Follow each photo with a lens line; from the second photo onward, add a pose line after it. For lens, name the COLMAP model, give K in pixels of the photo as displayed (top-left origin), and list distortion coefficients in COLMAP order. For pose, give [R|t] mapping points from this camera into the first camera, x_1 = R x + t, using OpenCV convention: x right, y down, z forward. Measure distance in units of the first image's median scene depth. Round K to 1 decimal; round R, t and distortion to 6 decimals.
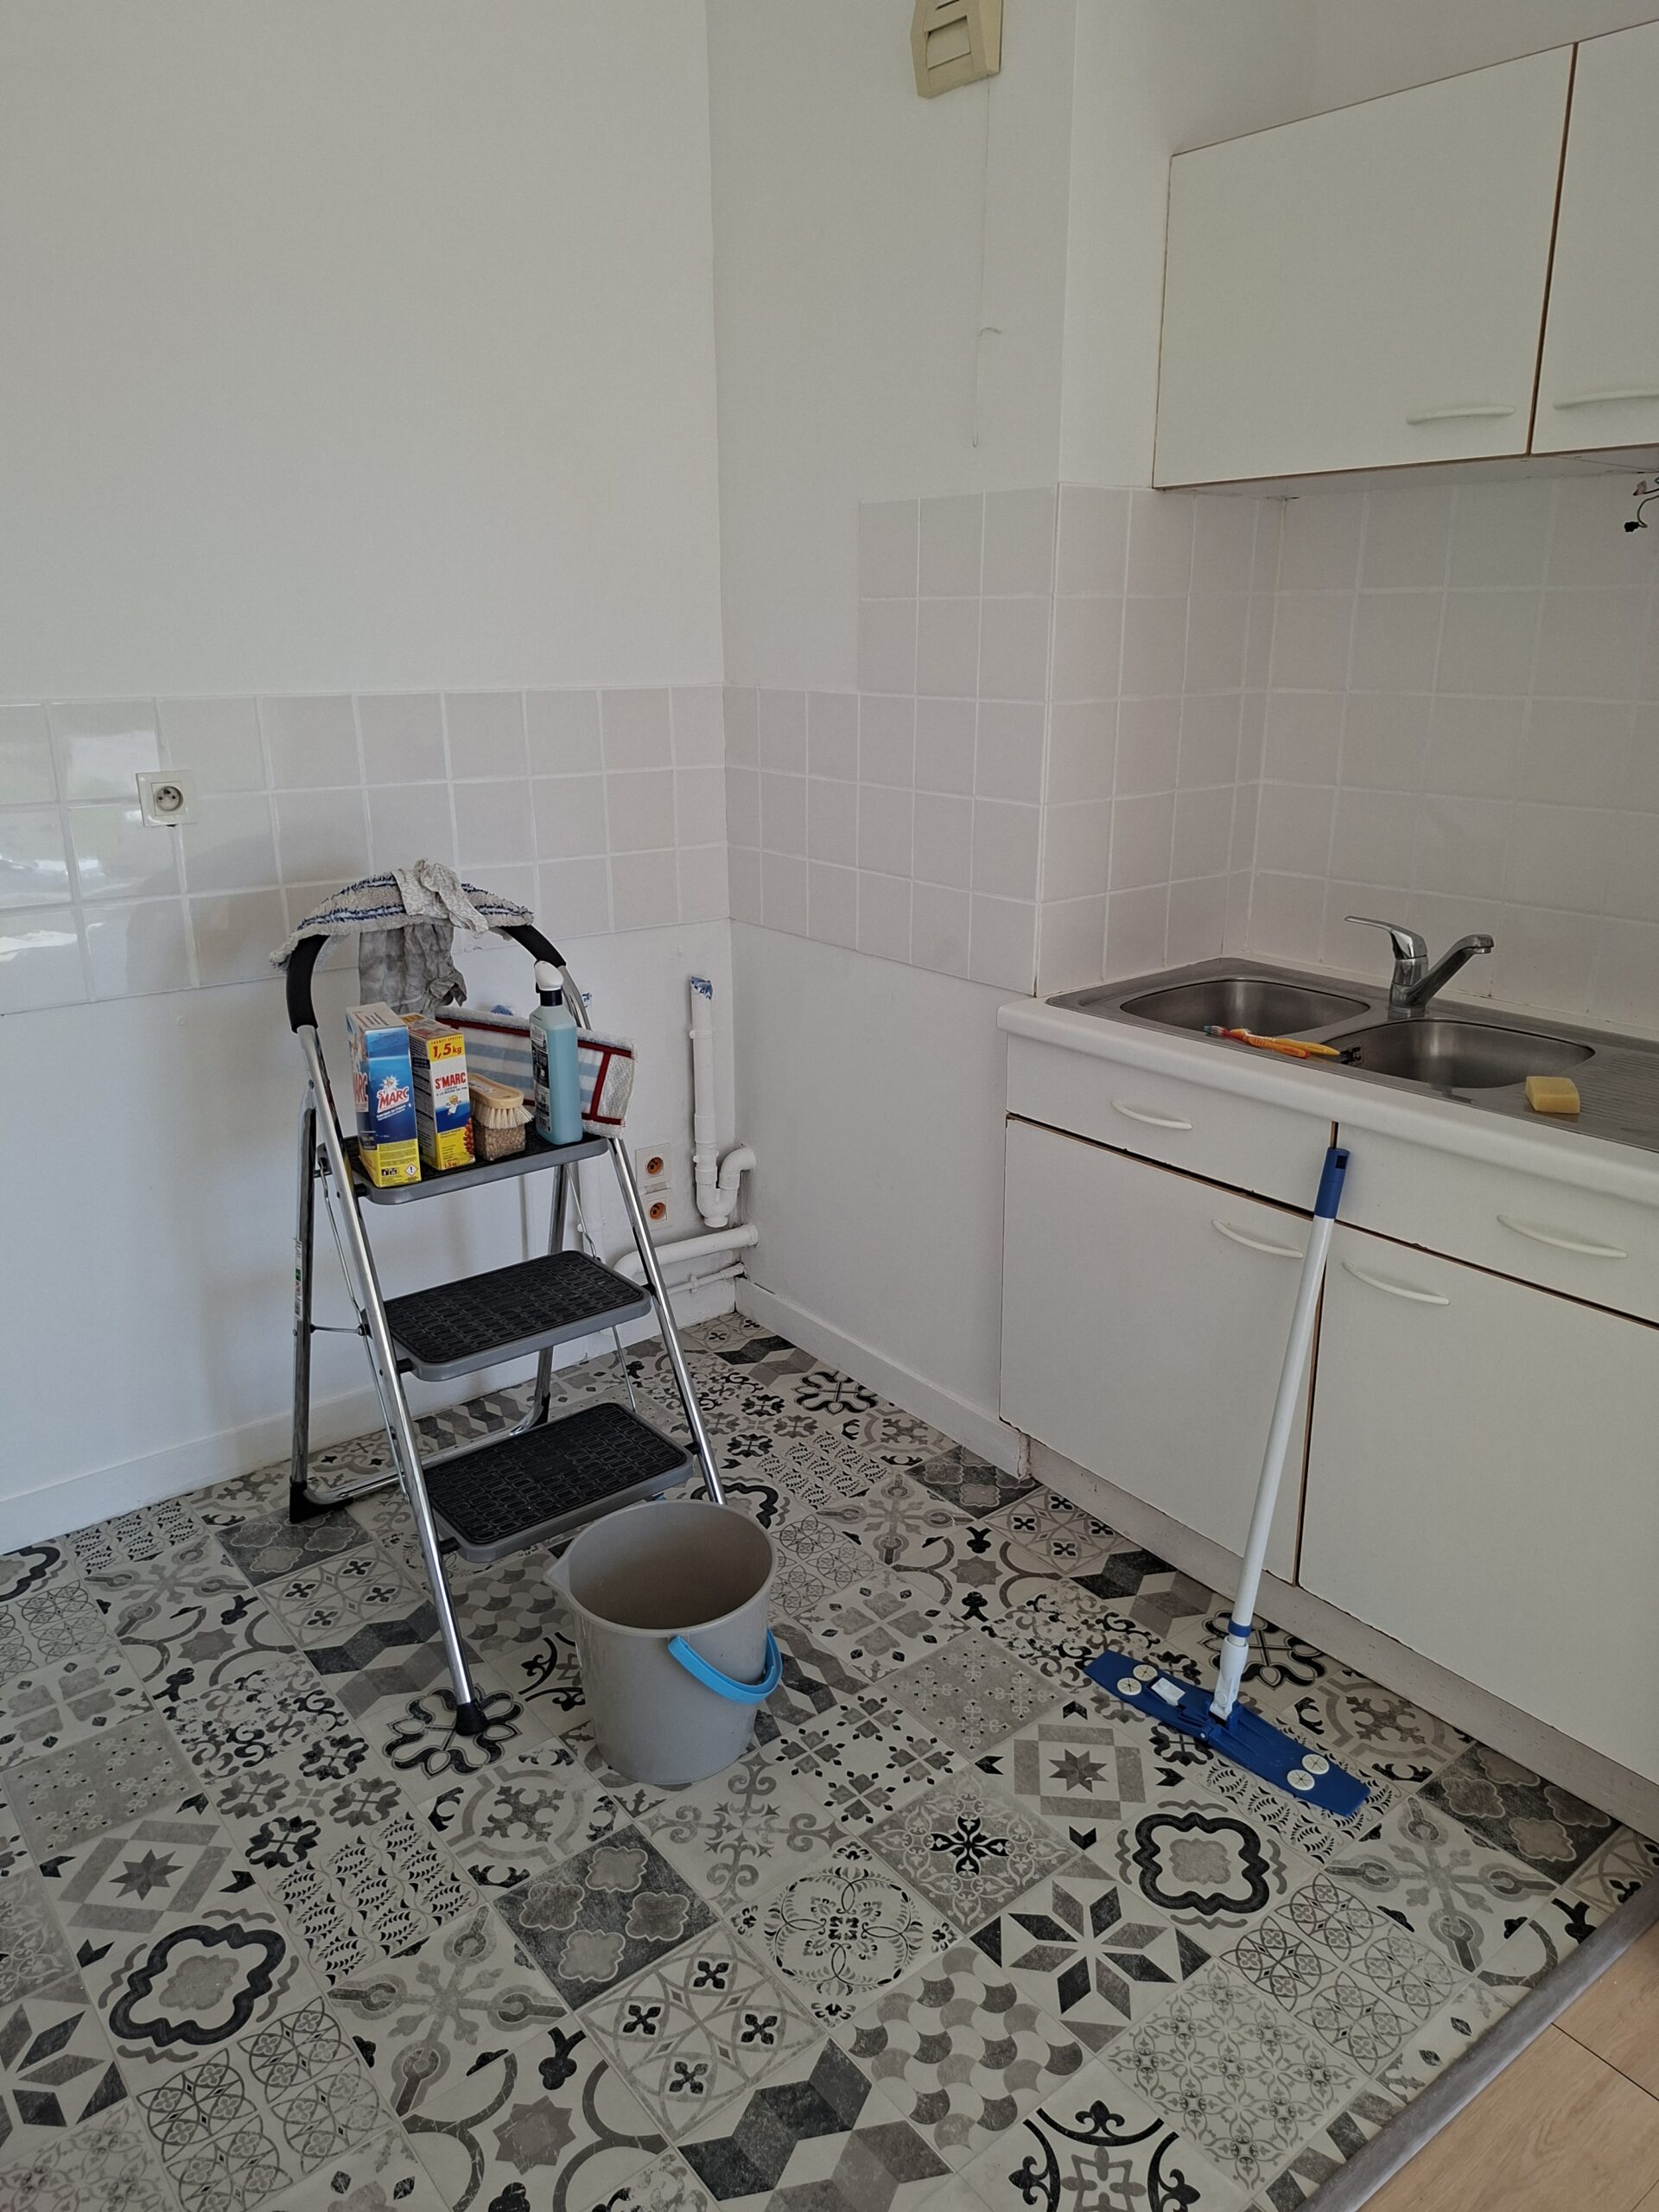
lens RADIAL K [[1526.4, 0, 823.8], [0, 1526.4, 1090.5], [0, 0, 1]] dist [0.040508, -0.008314]
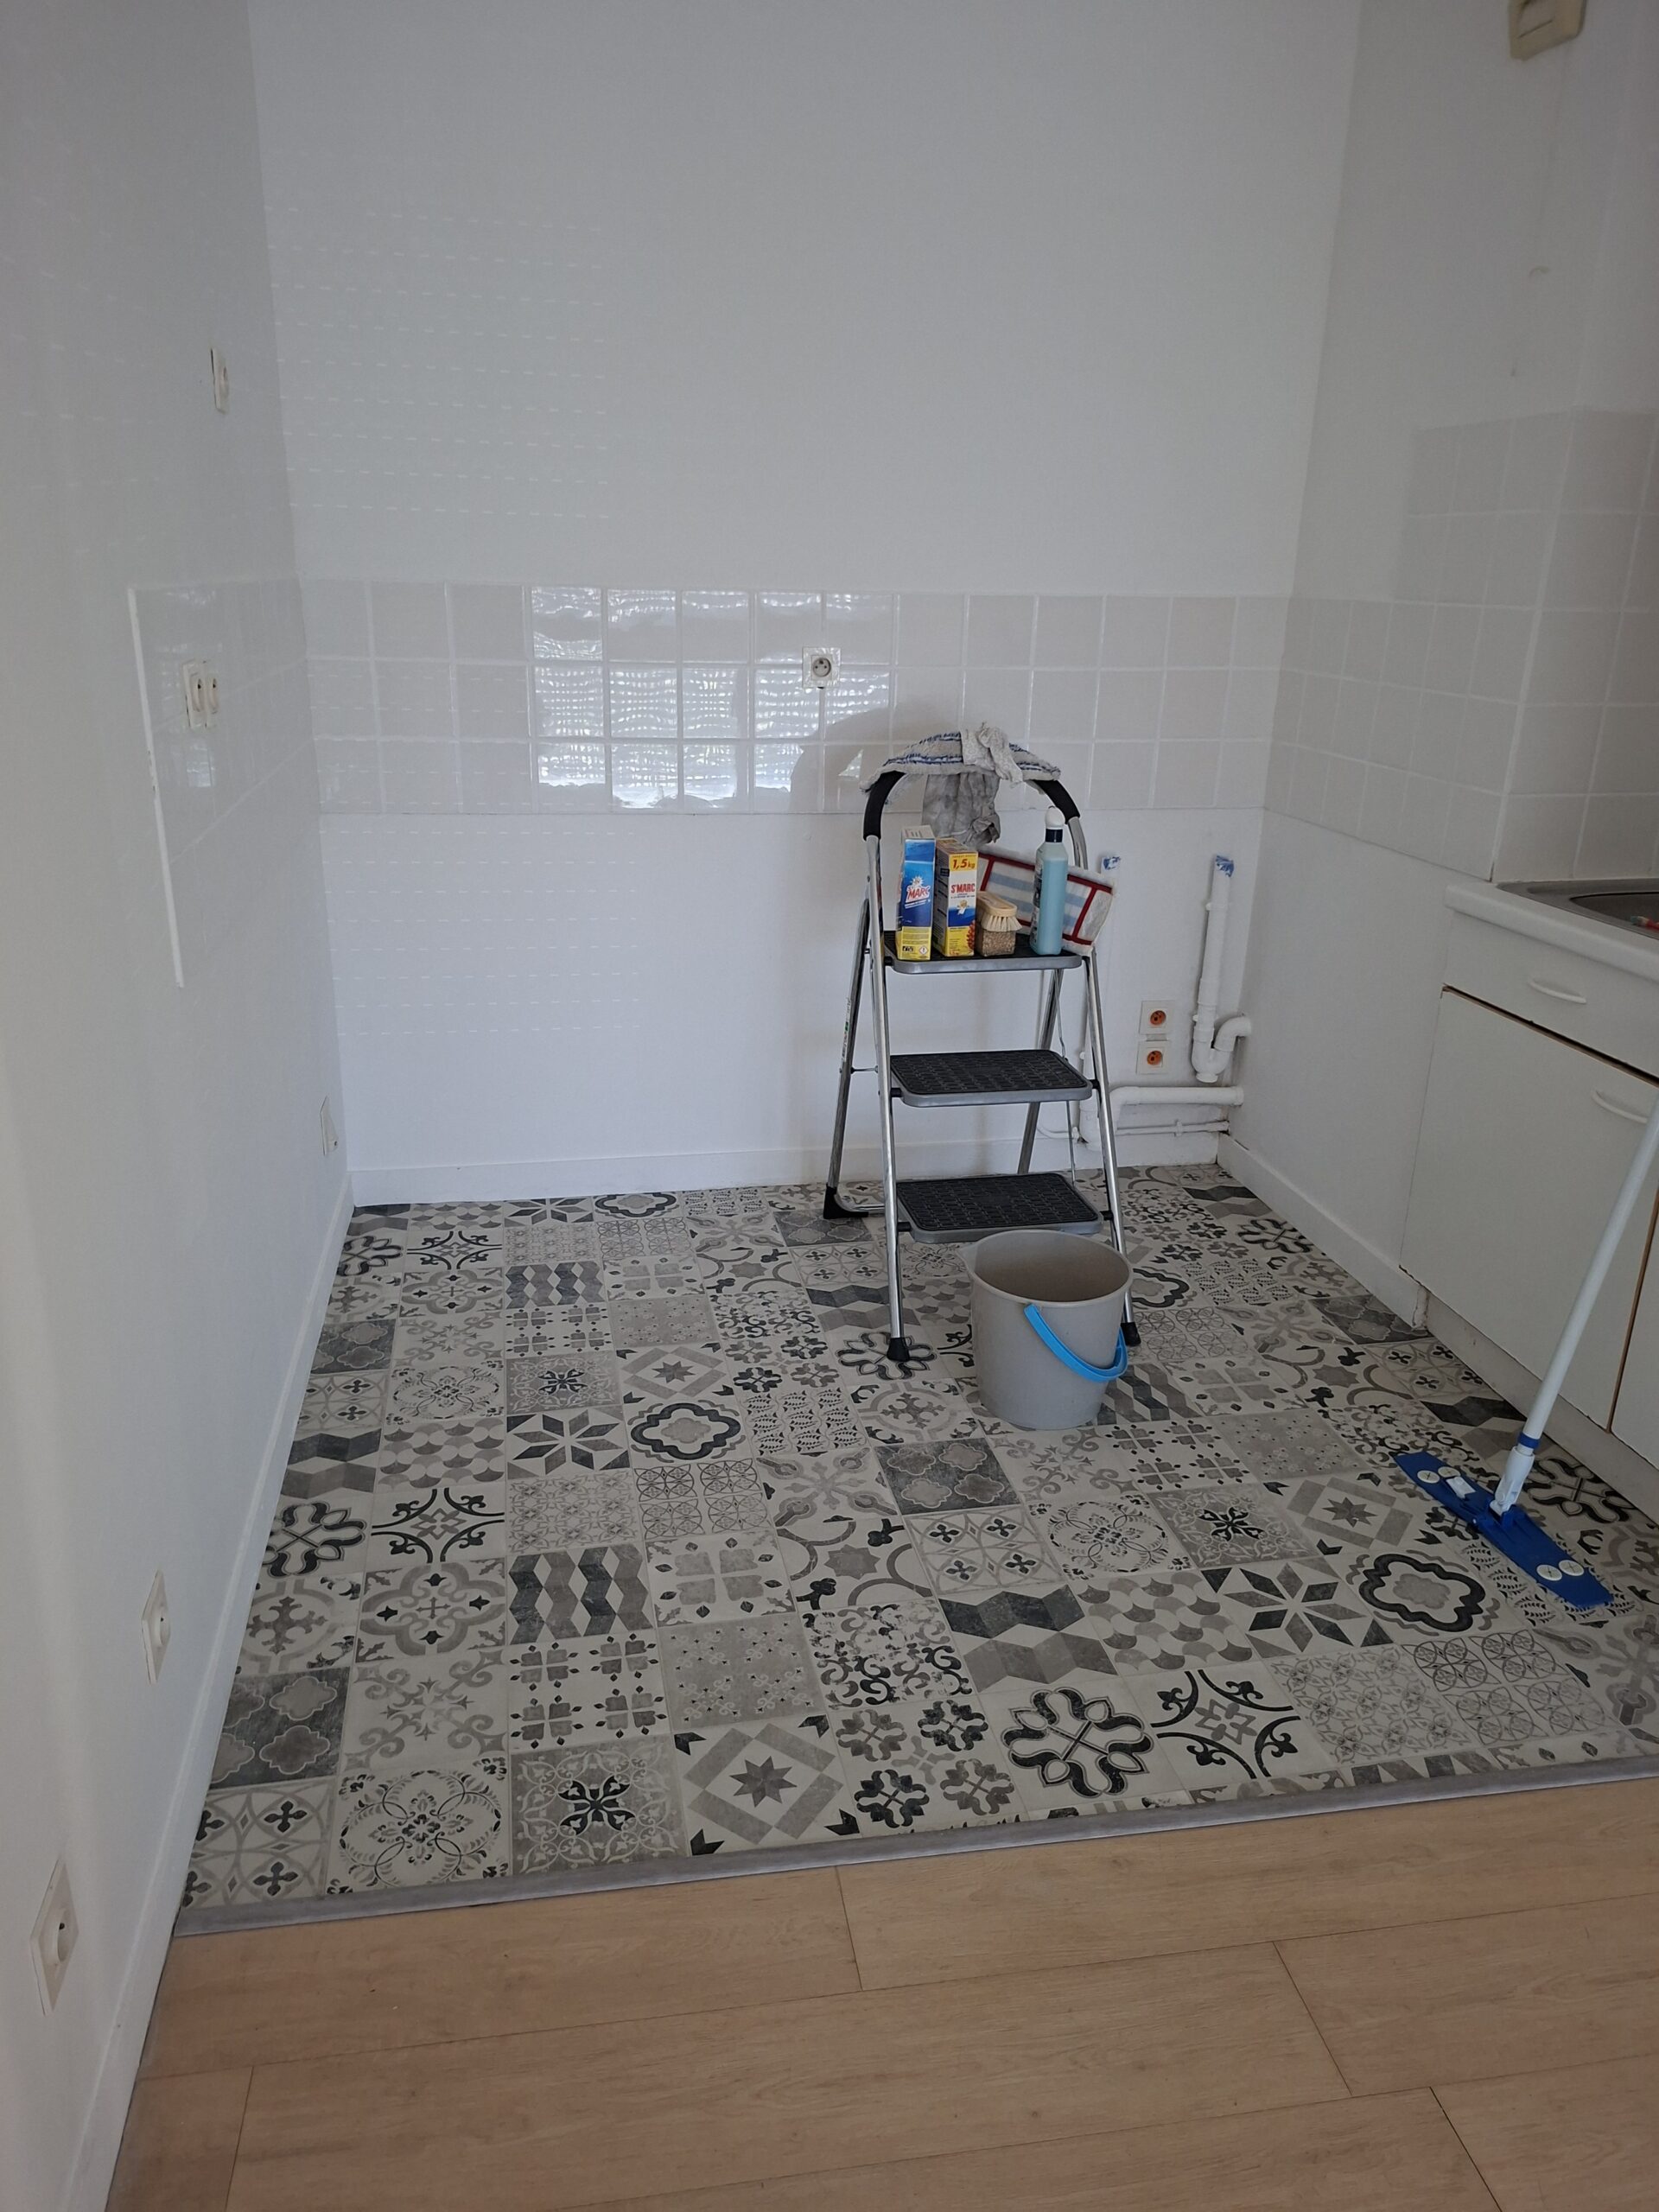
lens RADIAL K [[1599.8, 0, 829.5], [0, 1599.8, 1106.0], [0, 0, 1]] dist [0.300744, -0.329532]
pose [[0.885593, 0.174706, -0.430352, 0.270282], [-0.167411, 0.984346, 0.055102, 0.113995], [0.433242, 0.023248, 0.900978, -0.290148]]
